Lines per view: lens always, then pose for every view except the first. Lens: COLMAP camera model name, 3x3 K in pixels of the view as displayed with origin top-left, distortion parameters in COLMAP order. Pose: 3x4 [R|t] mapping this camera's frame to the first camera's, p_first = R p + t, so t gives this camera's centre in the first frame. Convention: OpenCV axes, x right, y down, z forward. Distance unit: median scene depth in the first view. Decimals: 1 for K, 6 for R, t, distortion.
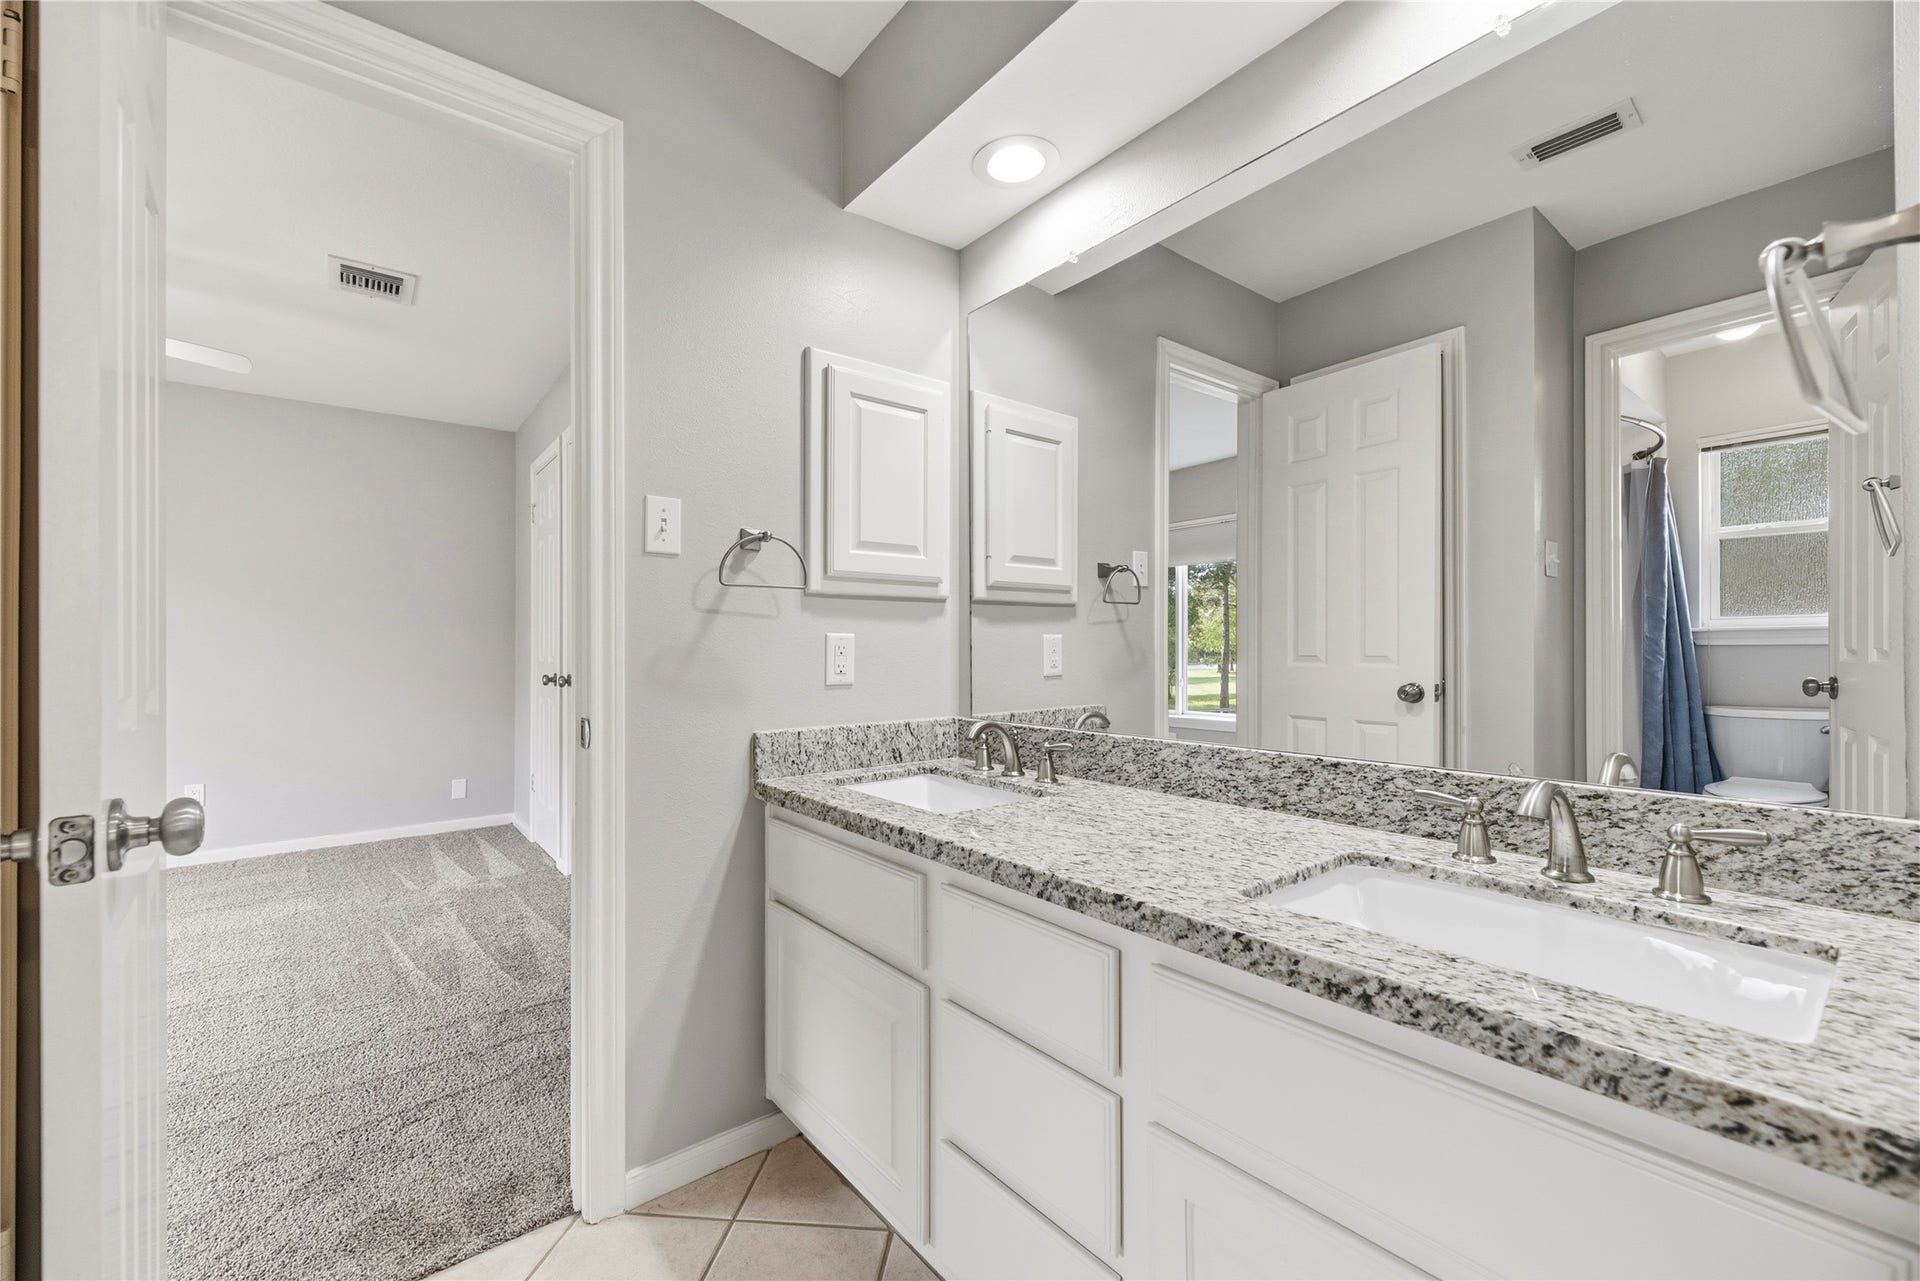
lens RADIAL K [[782.5, 0, 962.7], [0, 782.5, 648.2], [0, 0, 1]] dist [-0.000537, -0.000274]
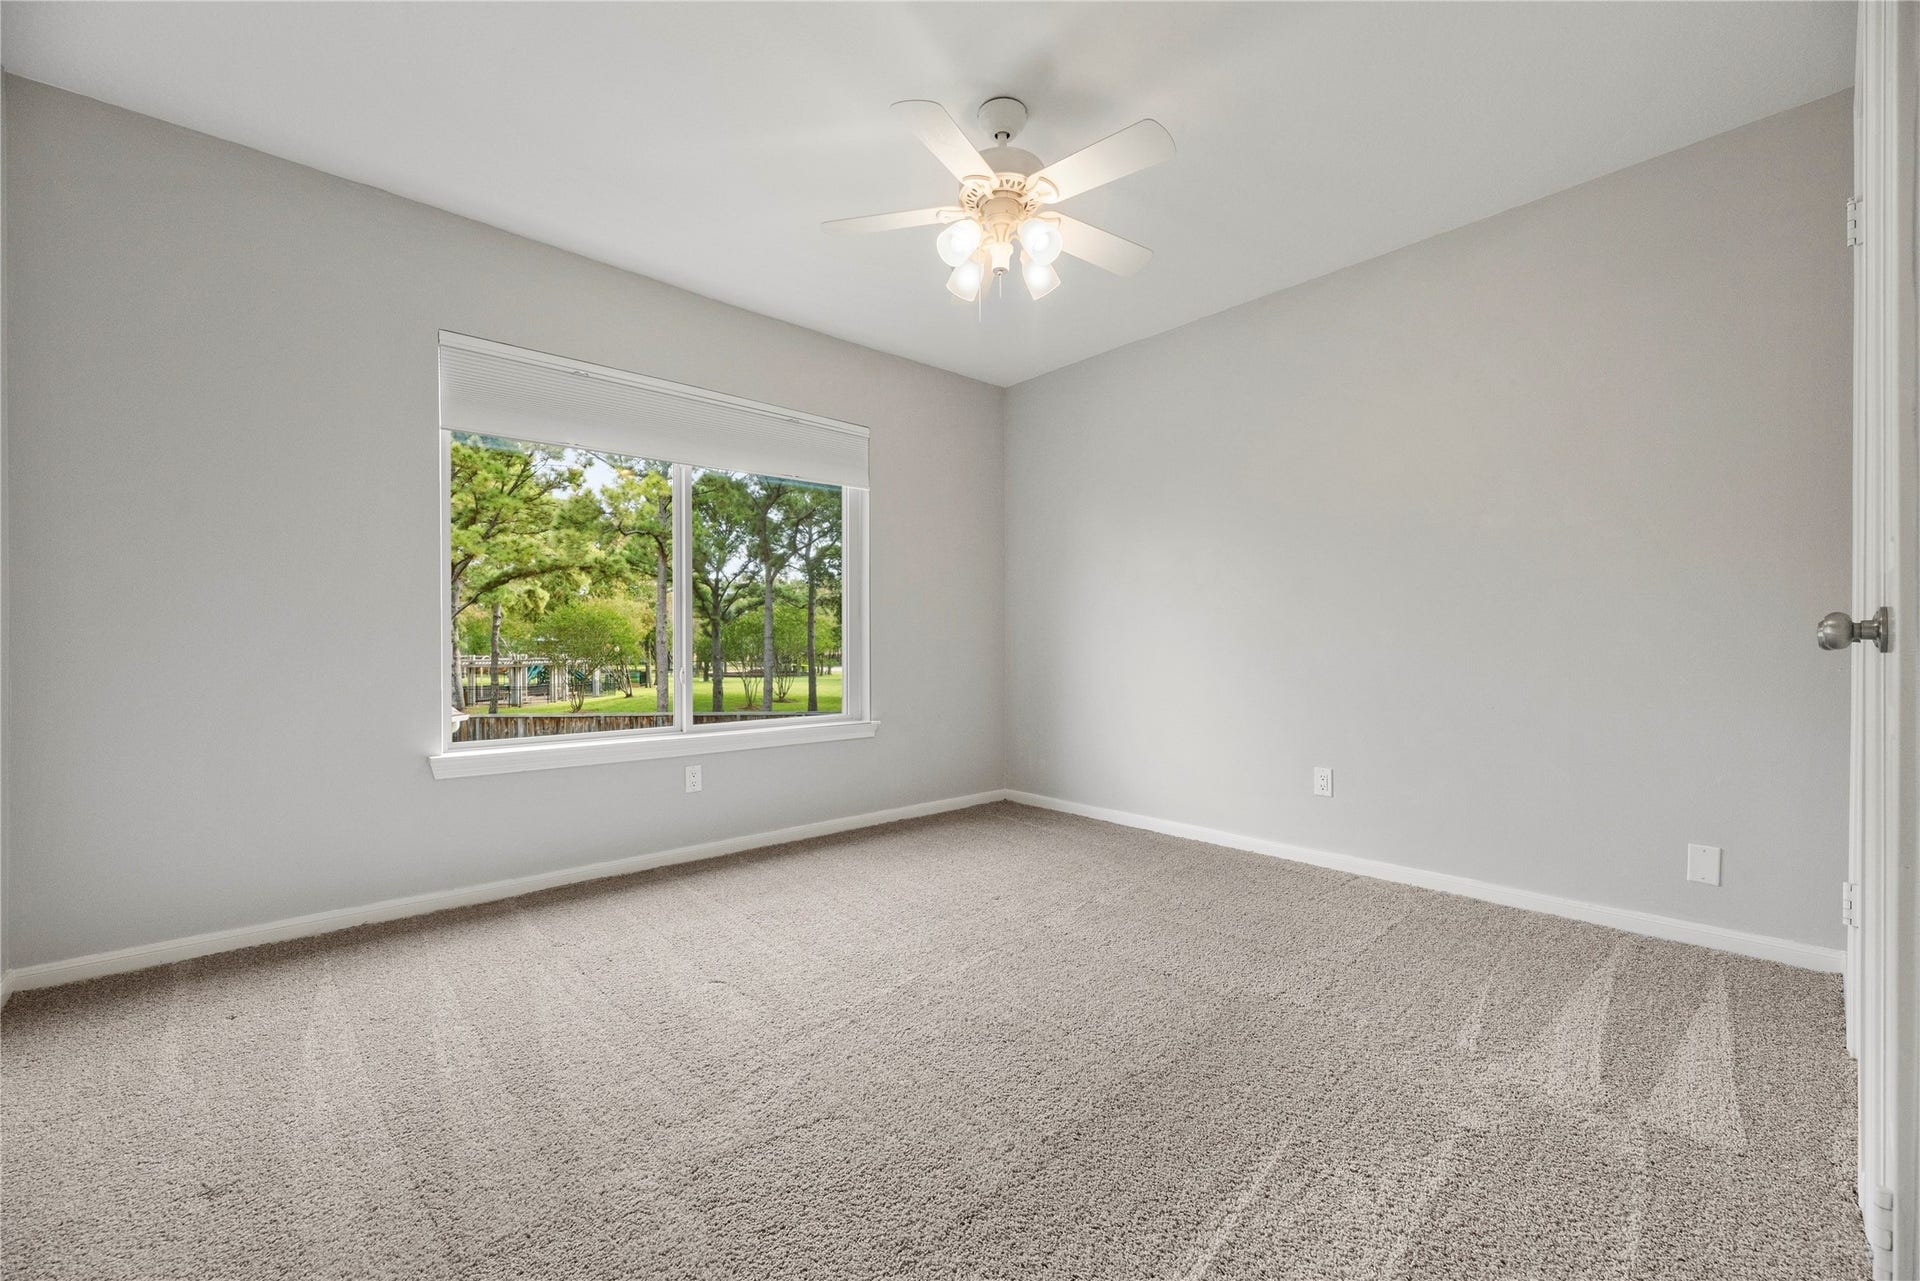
lens RADIAL K [[782.5, 0, 962.0], [0, 782.5, 643.3], [0, 0, 1]] dist [-0.000537, -0.000274]
pose [[0.045100, 0.004421, -0.998973, -0.216857], [0.004117, 0.999981, 0.004611, 0.047124], [0.998974, -0.004321, 0.045081, 0.640915]]
